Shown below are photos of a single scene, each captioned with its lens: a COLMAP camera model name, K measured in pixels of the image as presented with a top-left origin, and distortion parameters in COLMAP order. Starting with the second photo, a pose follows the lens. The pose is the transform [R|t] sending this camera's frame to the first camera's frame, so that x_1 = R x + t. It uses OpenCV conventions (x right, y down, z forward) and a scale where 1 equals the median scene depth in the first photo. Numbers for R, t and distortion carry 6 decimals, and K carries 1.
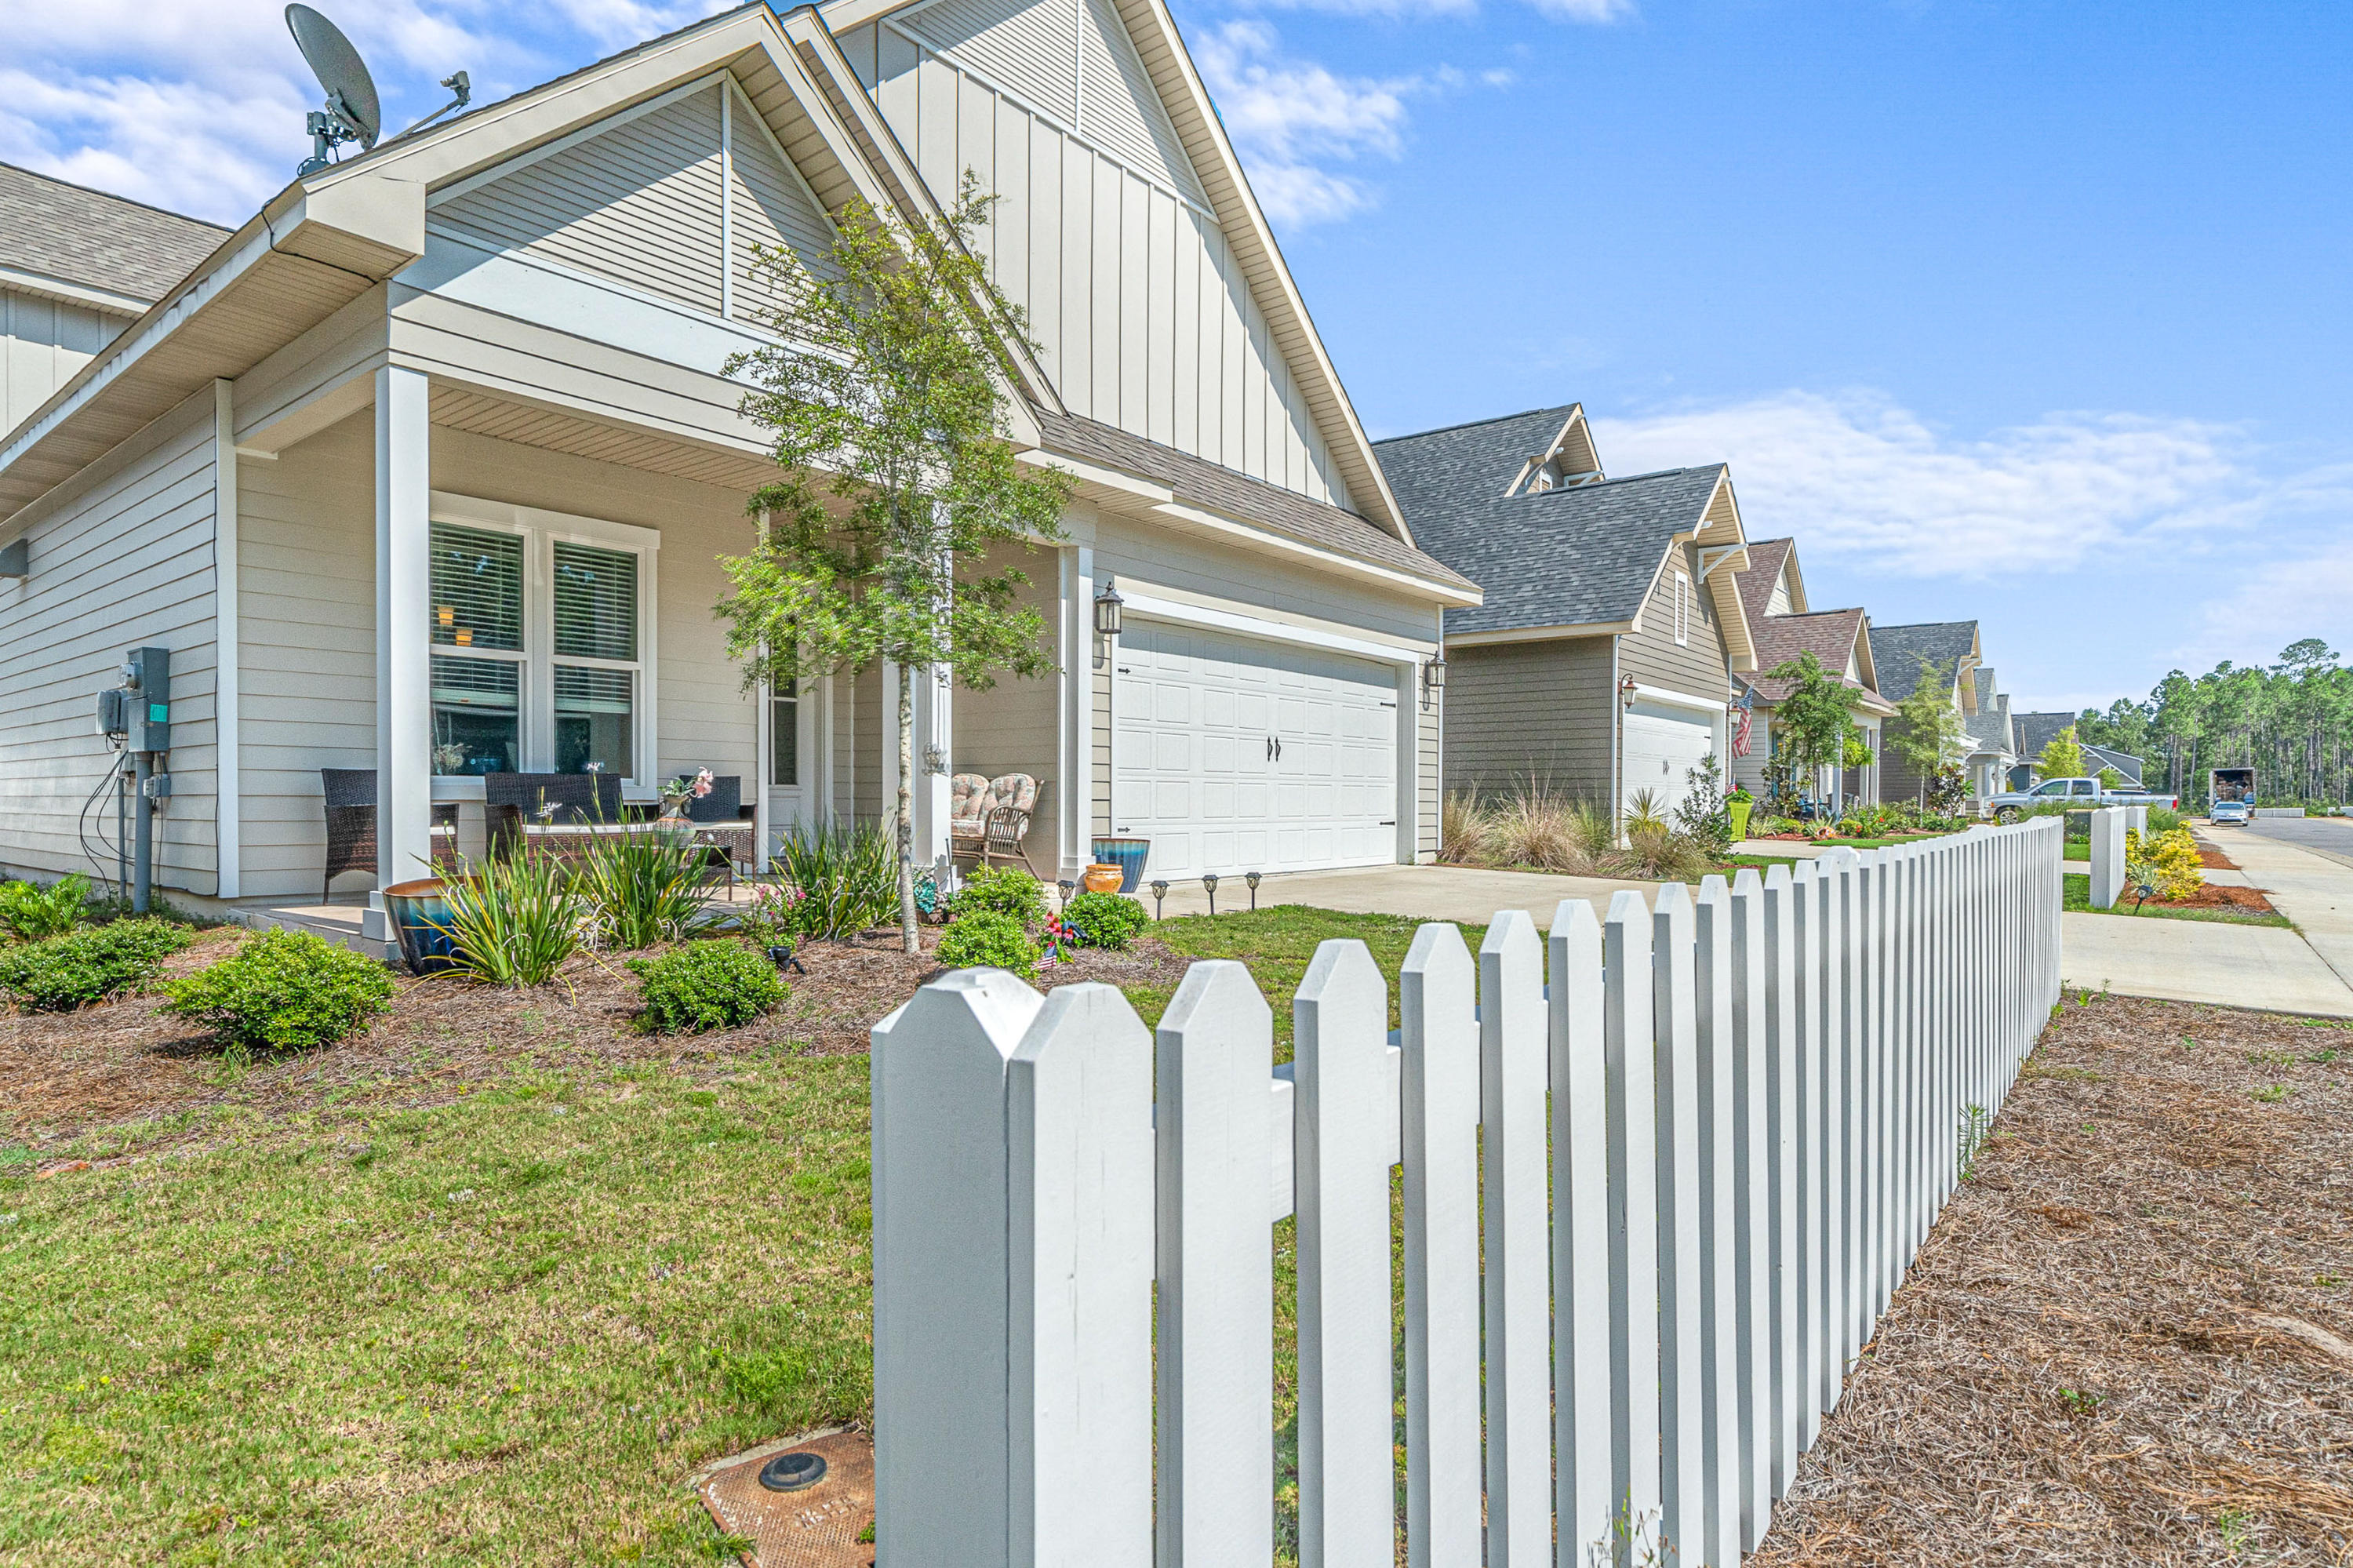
lens RADIAL K [[1256.7, 0, 1151.6], [0, 1256.7, 832.1], [0, 0, 1]] dist [-0.005904, -0.001158]
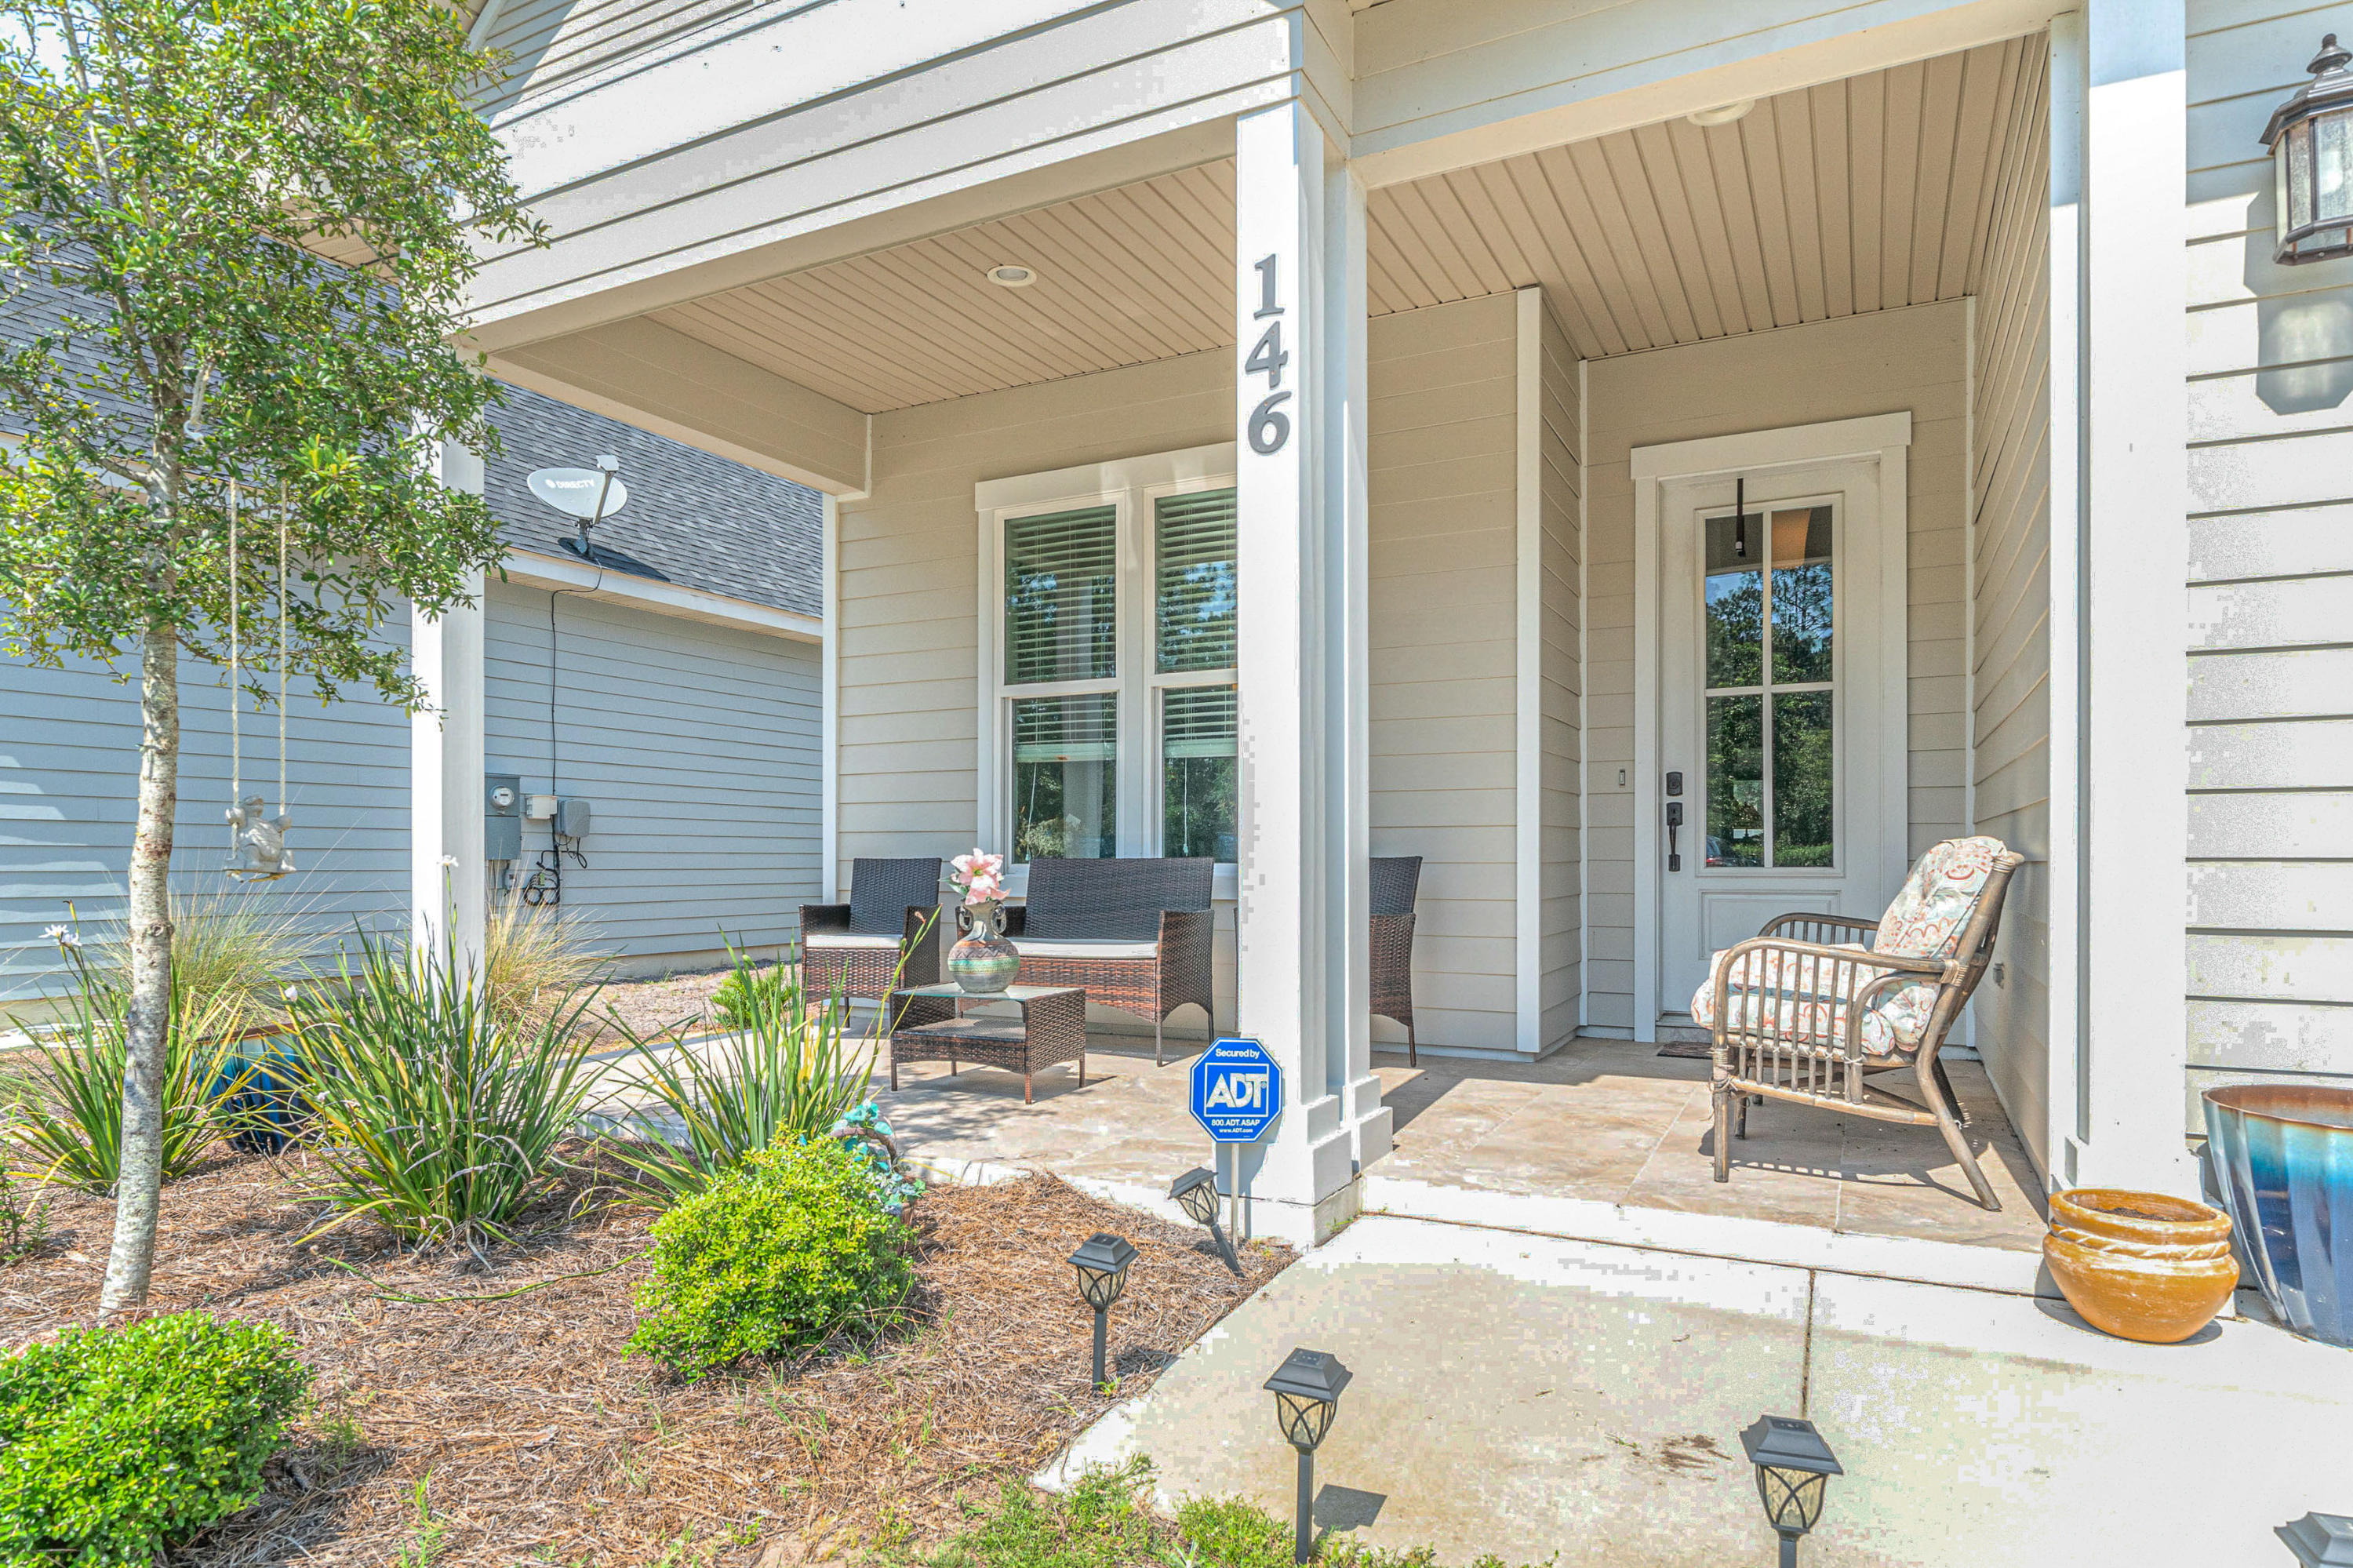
lens RADIAL K [[1350.5, 0, 1186.0], [0, 1350.5, 868.4], [0, 0, 1]] dist [-0.004233, -0.000992]
pose [[0.208653, 0.000266, -0.977990, 0.209516], [-0.022366, 0.999740, -0.004500, -0.039009], [0.977734, 0.022812, 0.208605, 0.879415]]
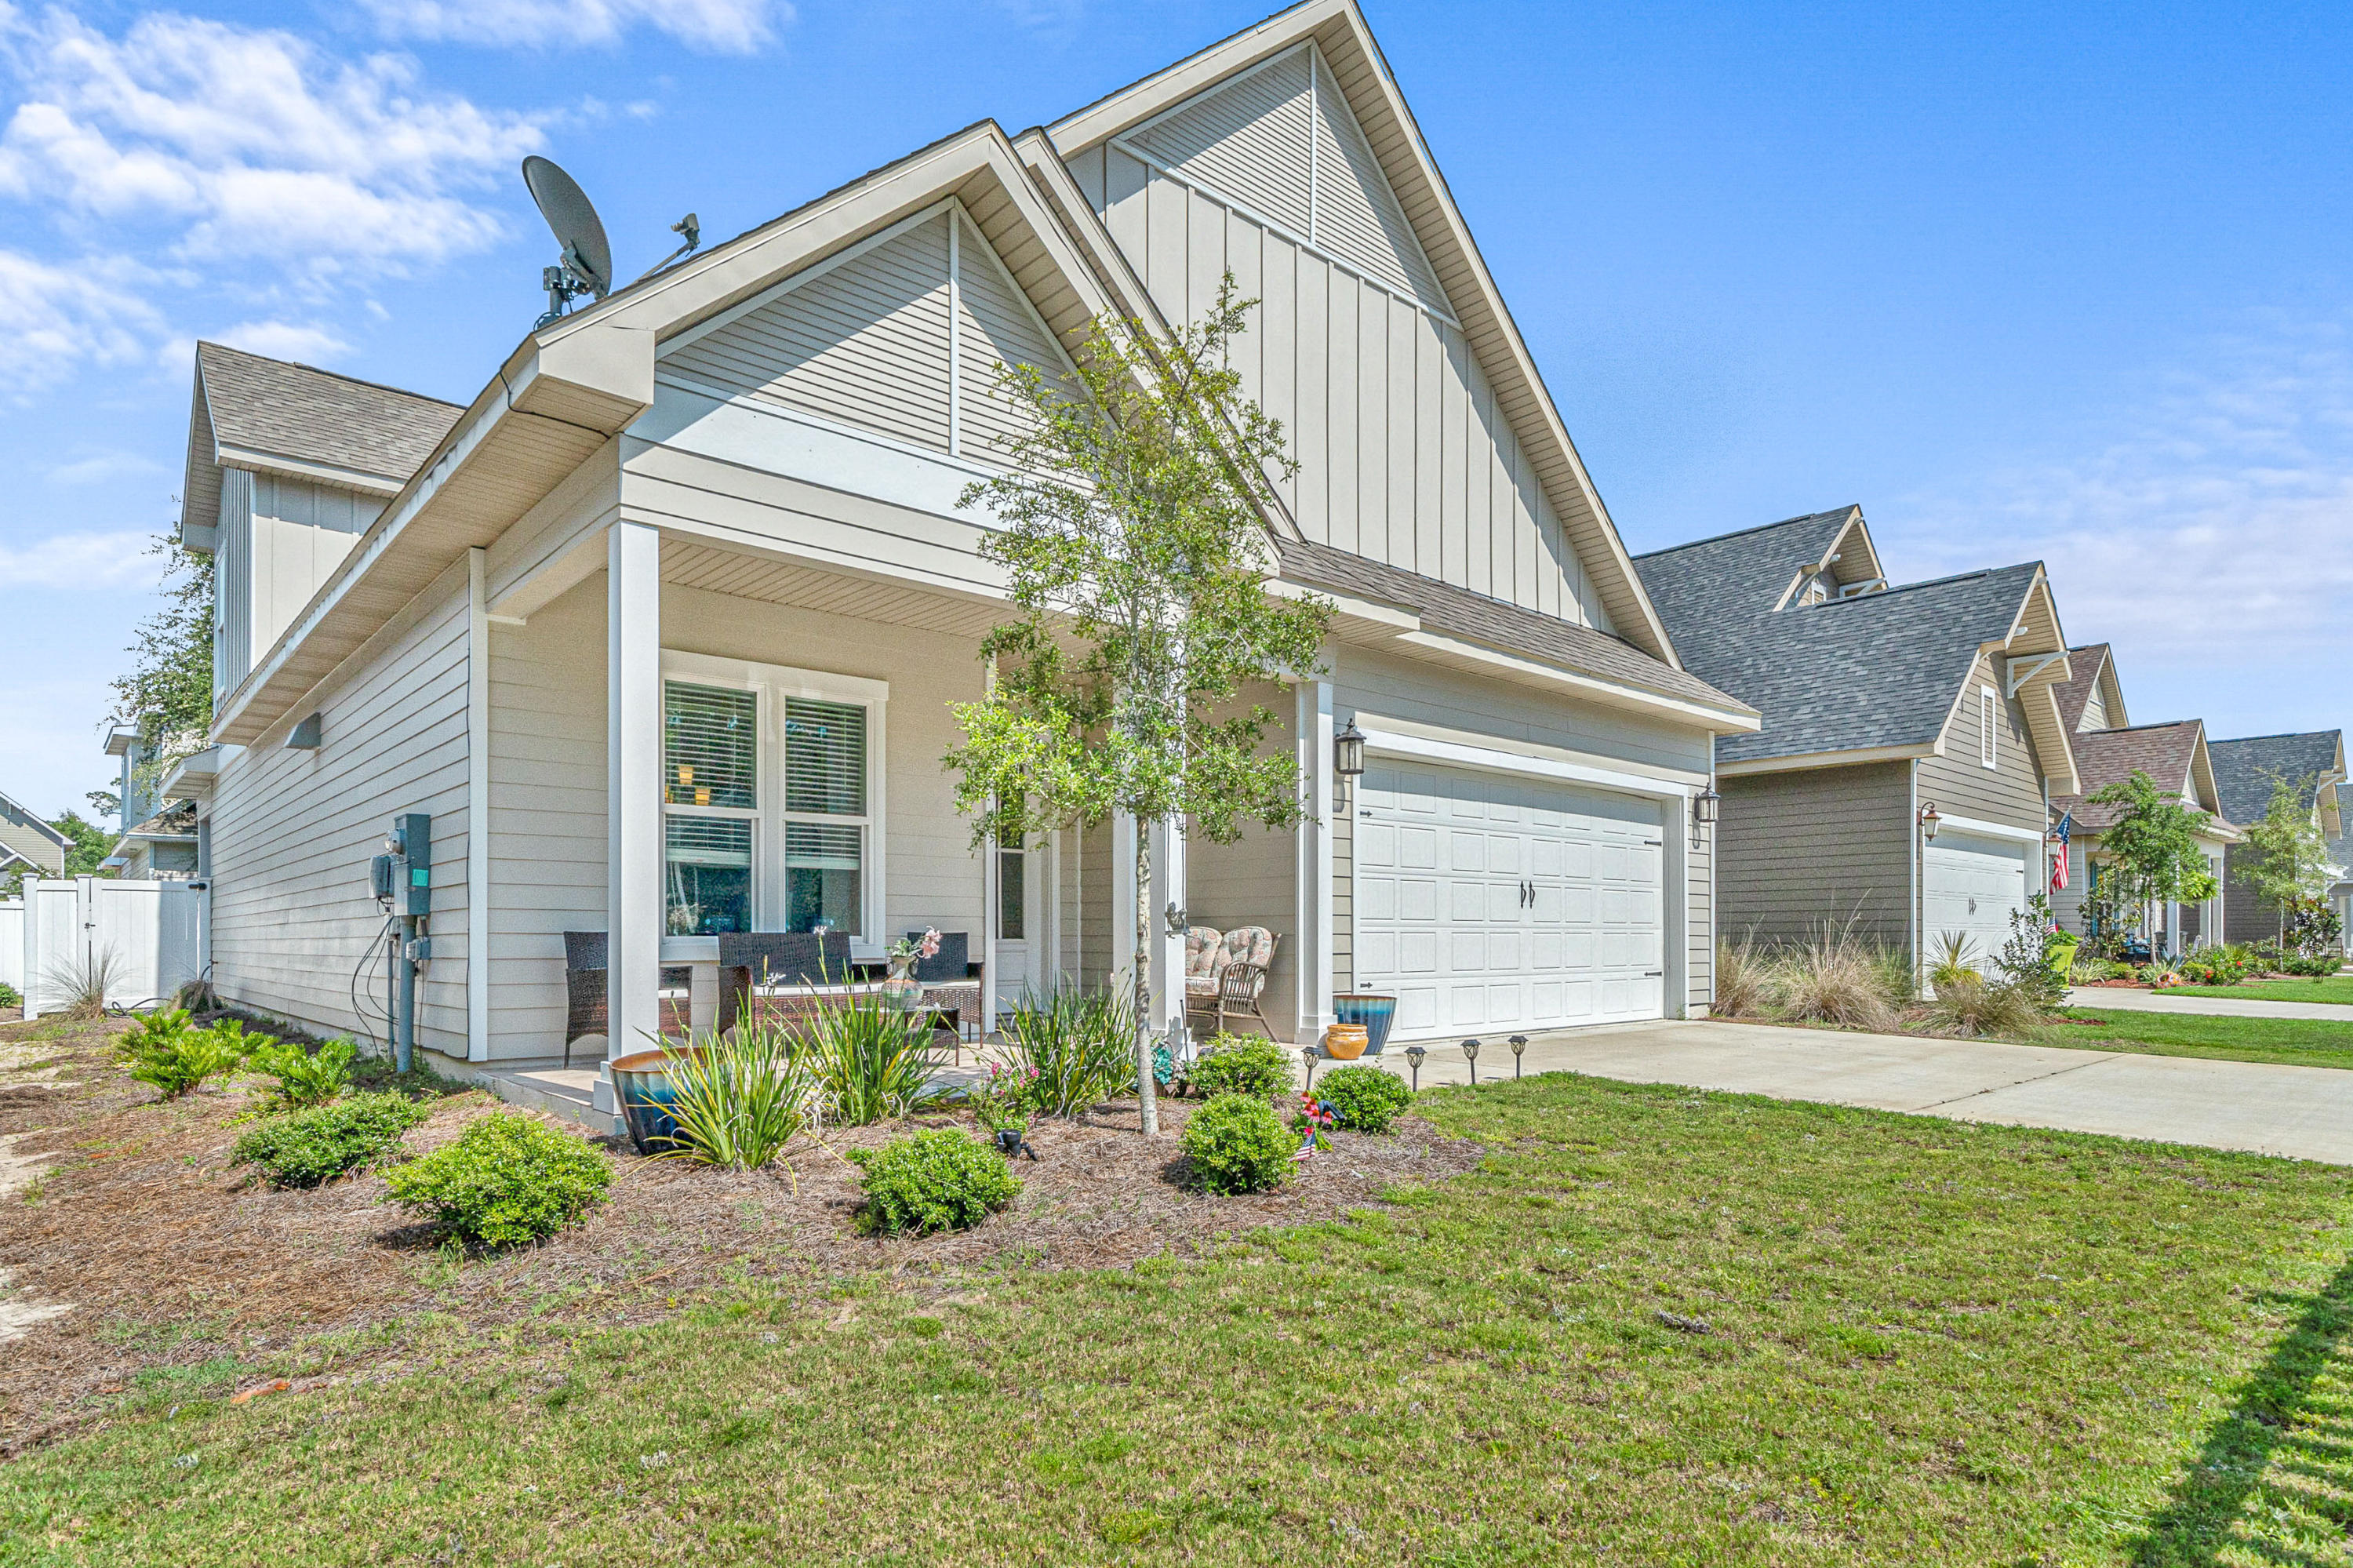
lens RADIAL K [[1256.7, 0, 1154.0], [0, 1256.7, 947.8], [0, 0, 1]] dist [-0.005904, -0.001158]
pose [[0.985908, -0.004382, -0.167231, -0.027153], [0.001259, 0.999823, -0.018775, -0.015509], [0.167284, 0.018300, 0.985739, 0.079217]]
